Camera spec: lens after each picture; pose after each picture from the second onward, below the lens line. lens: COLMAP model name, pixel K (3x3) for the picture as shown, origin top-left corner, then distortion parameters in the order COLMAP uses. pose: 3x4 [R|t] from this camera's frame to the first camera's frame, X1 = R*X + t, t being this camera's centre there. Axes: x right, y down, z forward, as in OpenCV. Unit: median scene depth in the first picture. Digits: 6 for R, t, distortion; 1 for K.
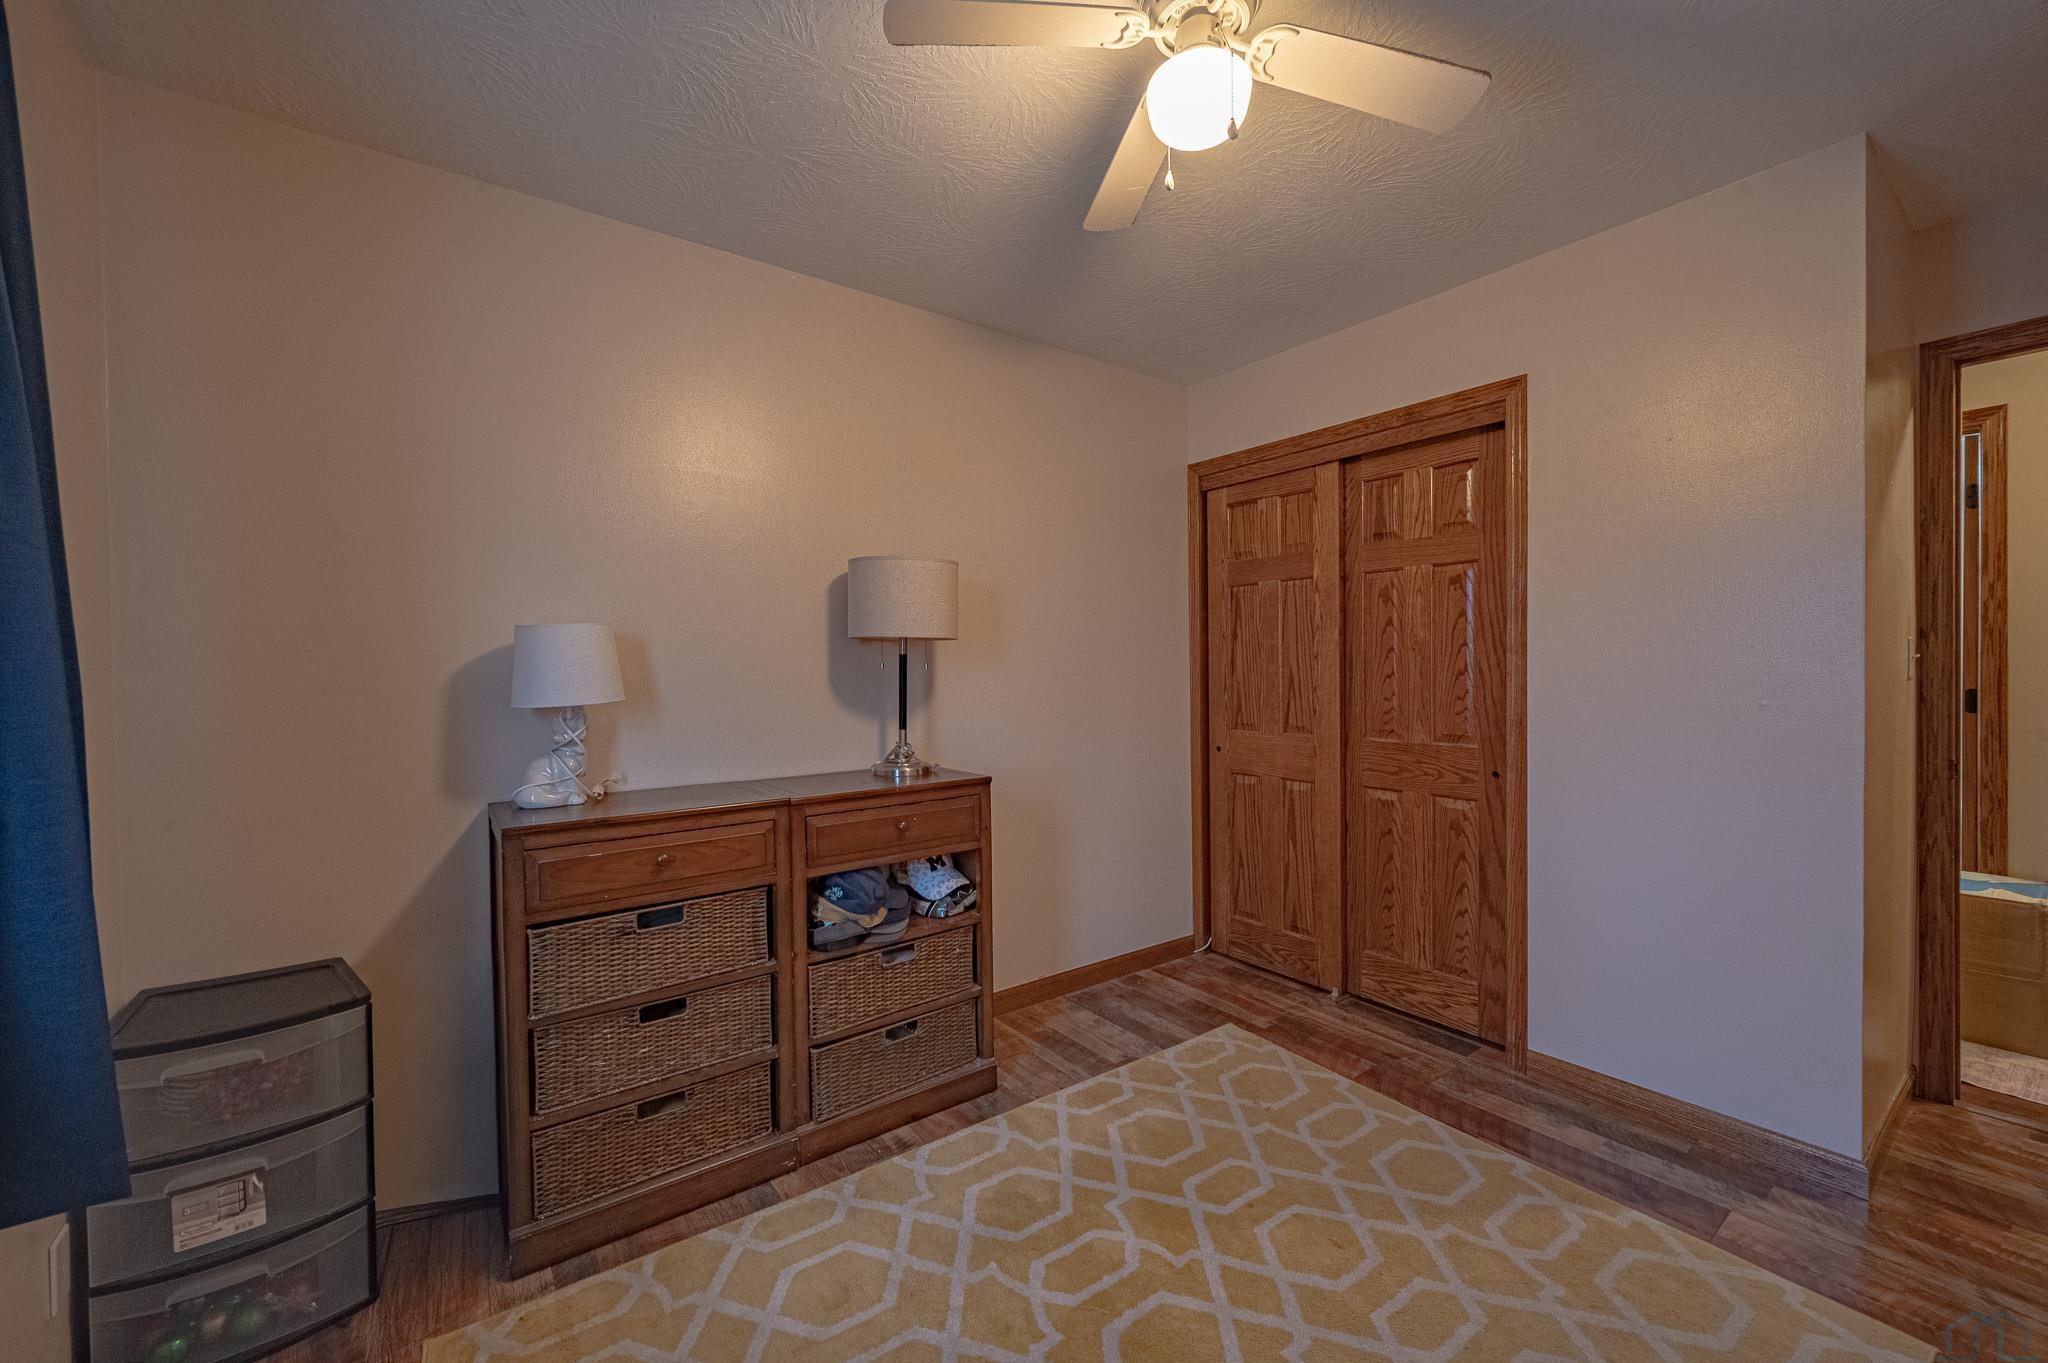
lens RADIAL K [[806.0, 0, 1020.4], [0, 806.0, 672.2], [0, 0, 1]] dist [-0.001190, -0.000058]
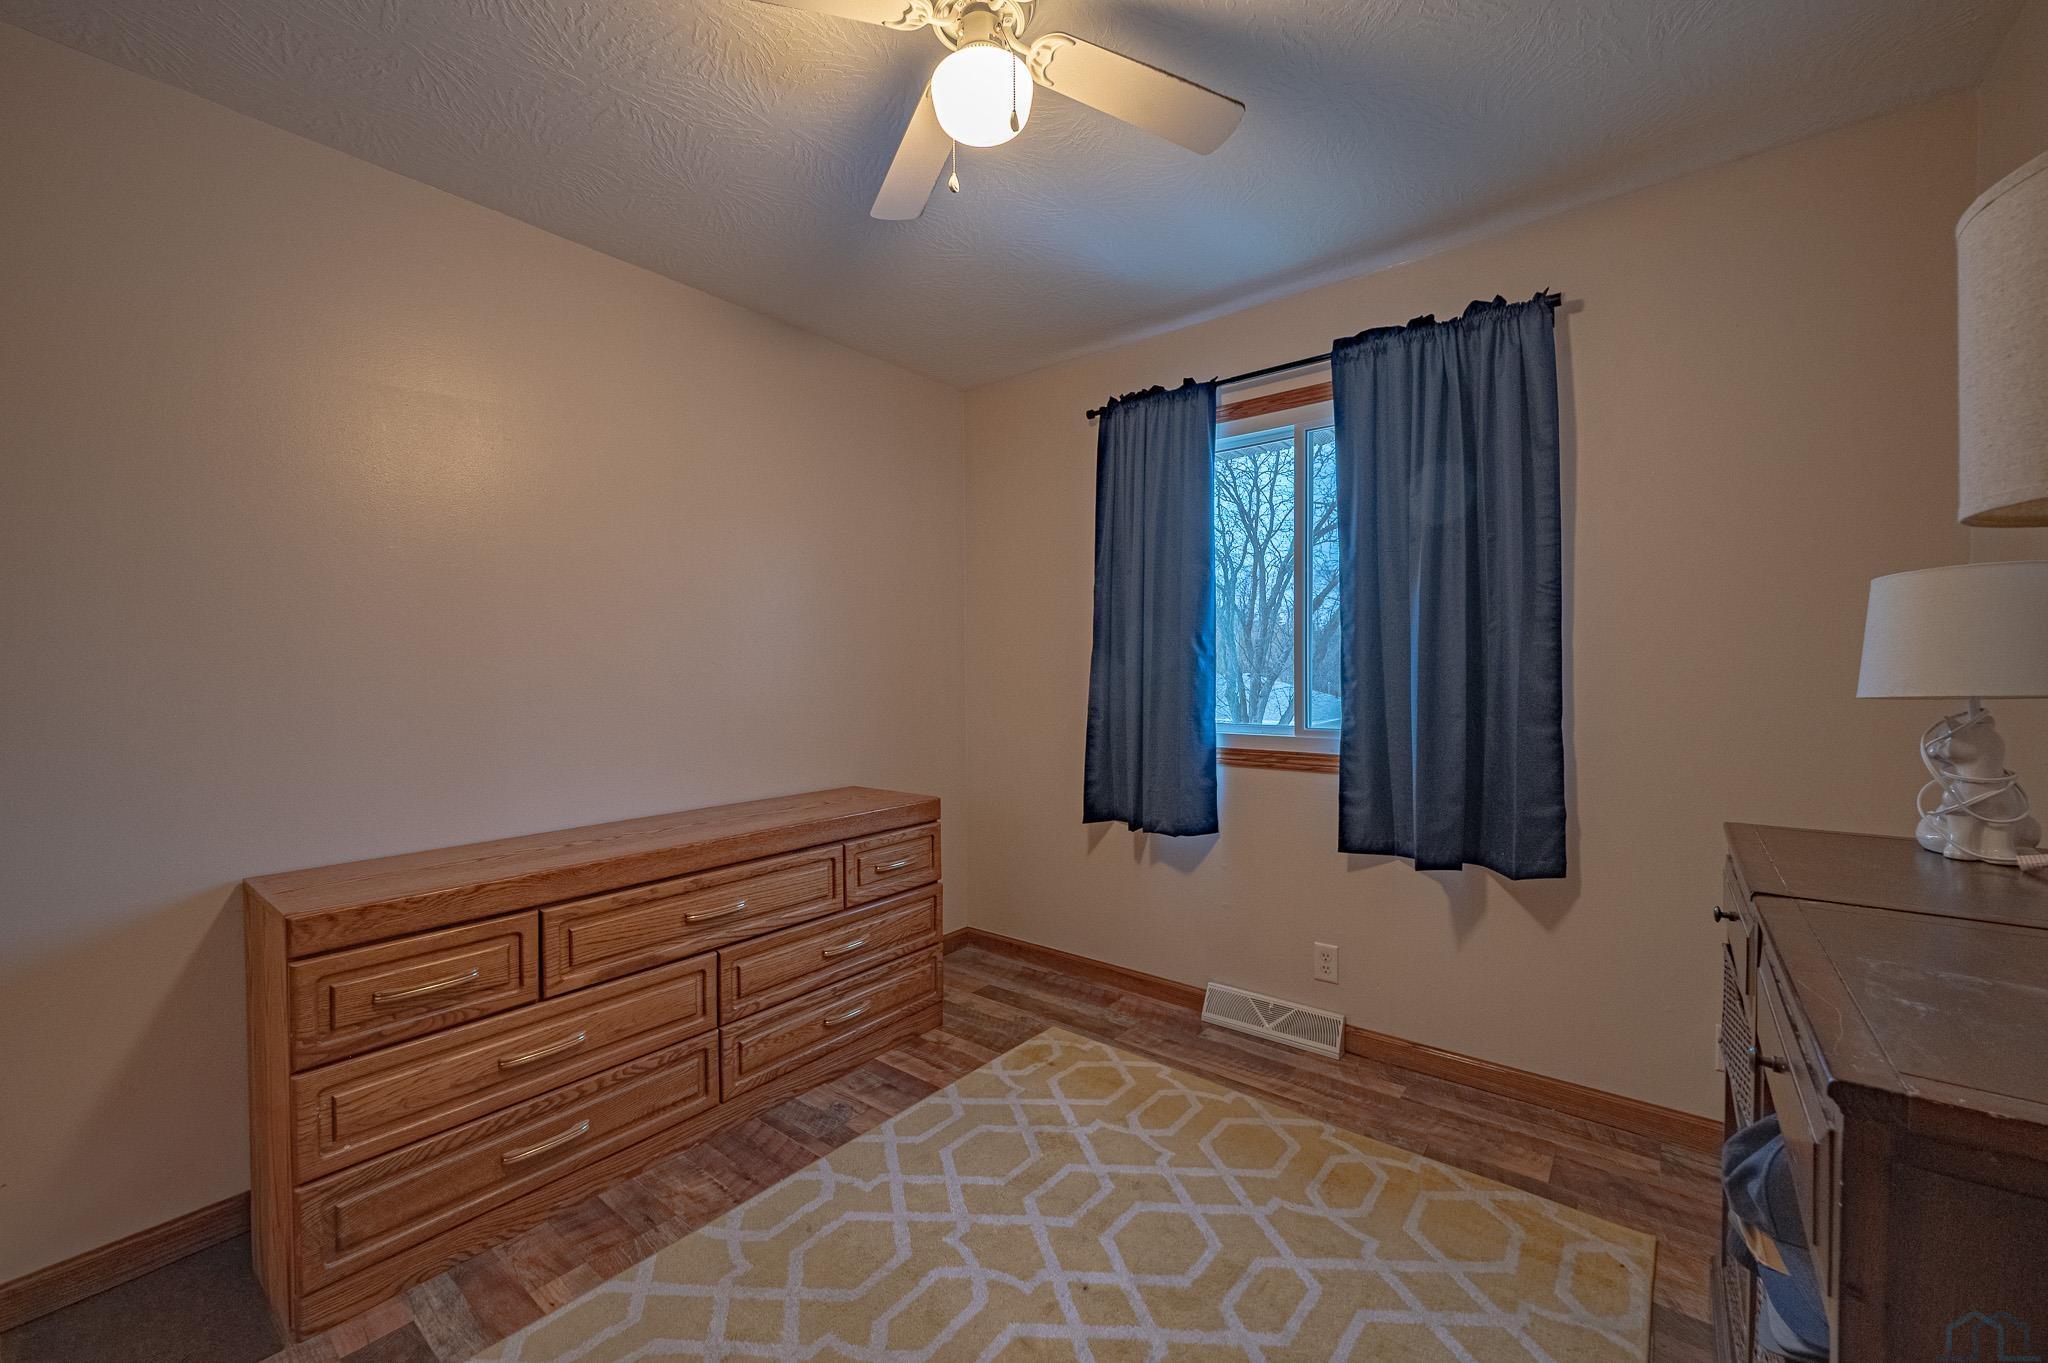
lens RADIAL K [[806.0, 0, 1019.5], [0, 806.0, 681.2], [0, 0, 1]] dist [-0.001190, -0.000058]
pose [[-0.964327, 0.014706, -0.264305, 0.307288], [0.008836, 0.999688, 0.023383, 0.004267], [0.264566, 0.020214, -0.964156, 1.354428]]
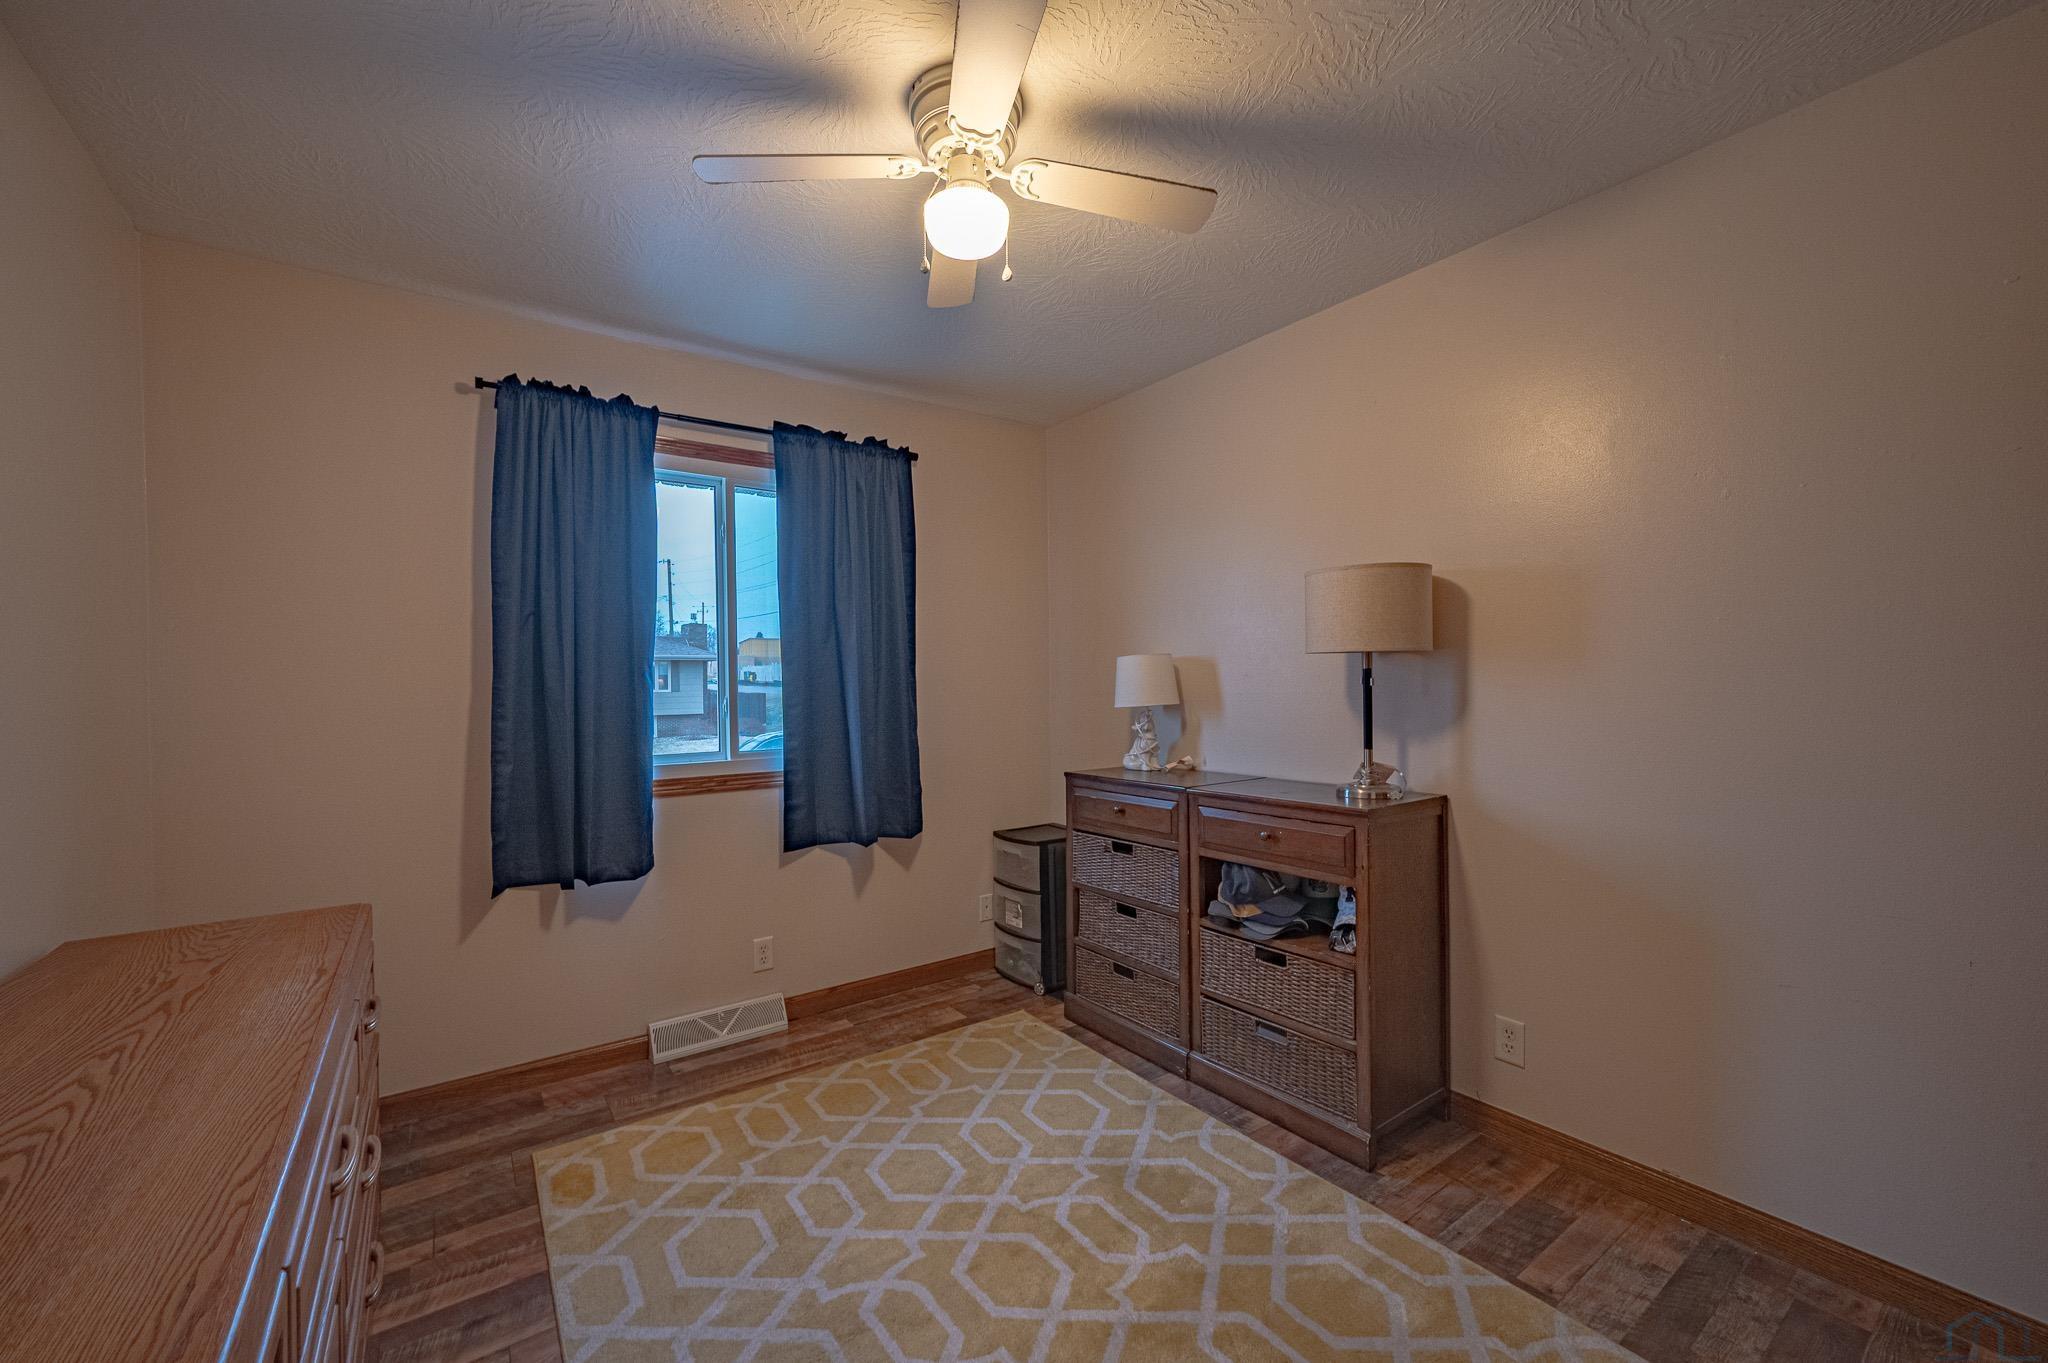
lens RADIAL K [[806.0, 0, 1019.2], [0, 806.0, 685.3], [0, 0, 1]] dist [-0.001190, -0.000058]
pose [[-0.005188, 0.009148, -0.999945, 0.969865], [0.004461, 0.999948, 0.009125, -0.016533], [0.999977, -0.004413, -0.005229, 0.734770]]
